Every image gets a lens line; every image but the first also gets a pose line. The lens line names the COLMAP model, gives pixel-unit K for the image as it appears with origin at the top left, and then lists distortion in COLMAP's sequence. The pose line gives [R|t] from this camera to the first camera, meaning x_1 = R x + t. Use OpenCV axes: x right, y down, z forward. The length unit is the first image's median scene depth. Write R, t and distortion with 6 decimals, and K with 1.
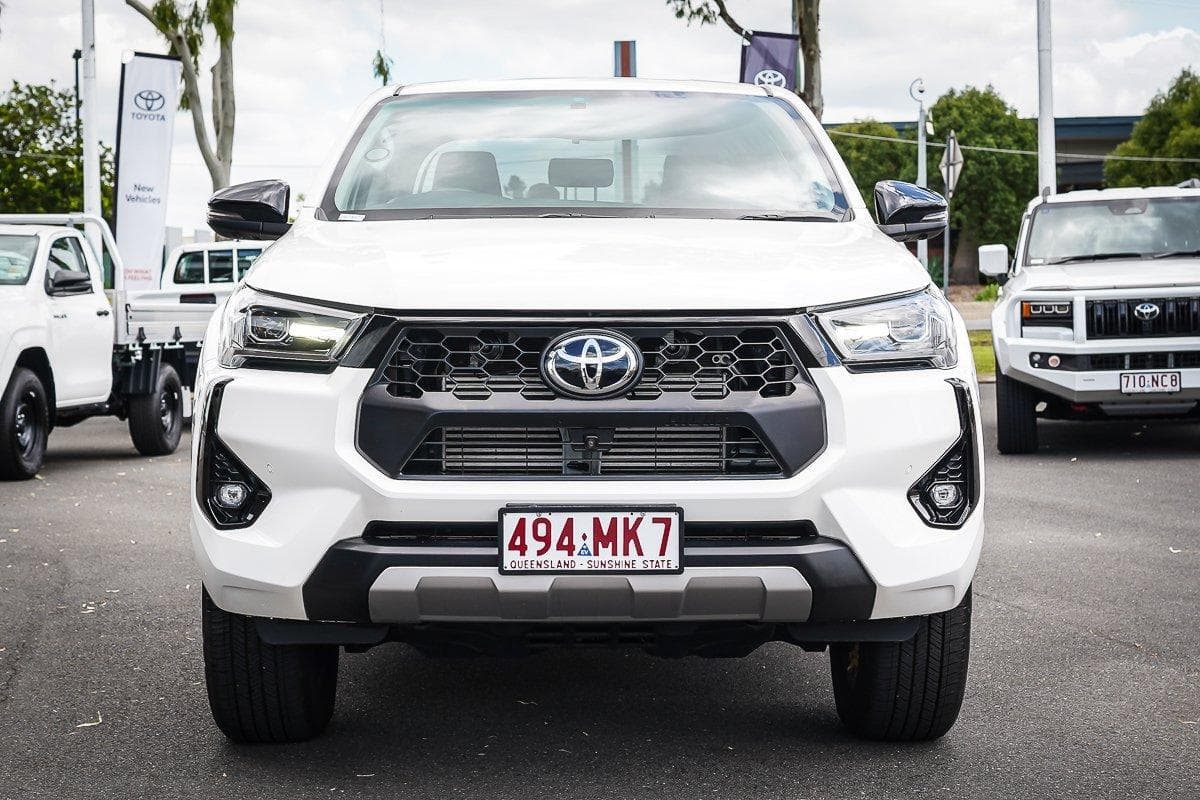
lens RADIAL K [[2139.3, 0, 600.0], [0, 2139.3, 400.0], [0, 0, 1]] dist [-0.107423, -0.062044]
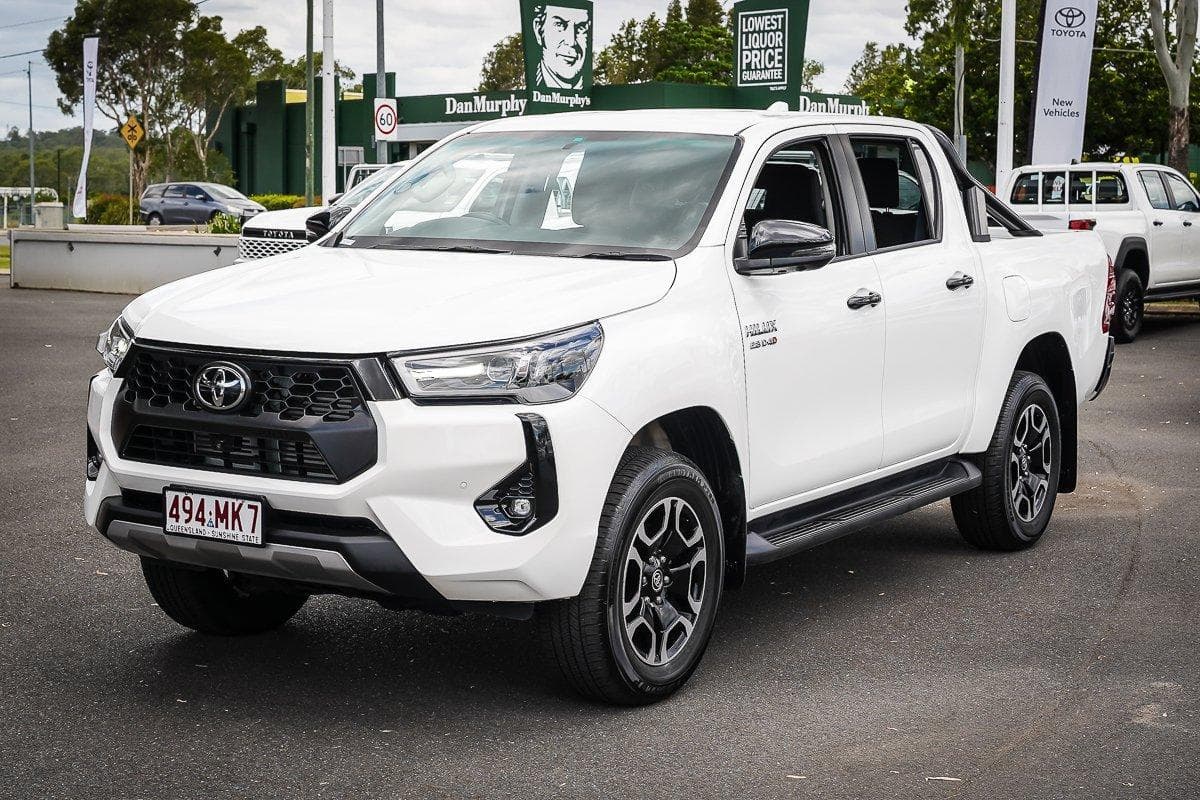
lens RADIAL K [[2139.3, 0, 600.0], [0, 2139.3, 400.0], [0, 0, 1]] dist [-0.107423, -0.062044]
pose [[0.852328, 0.073026, -0.517884, 0.904016], [-0.043035, 0.996639, 0.069707, -0.113643], [0.521234, -0.037126, 0.852606, -0.028215]]
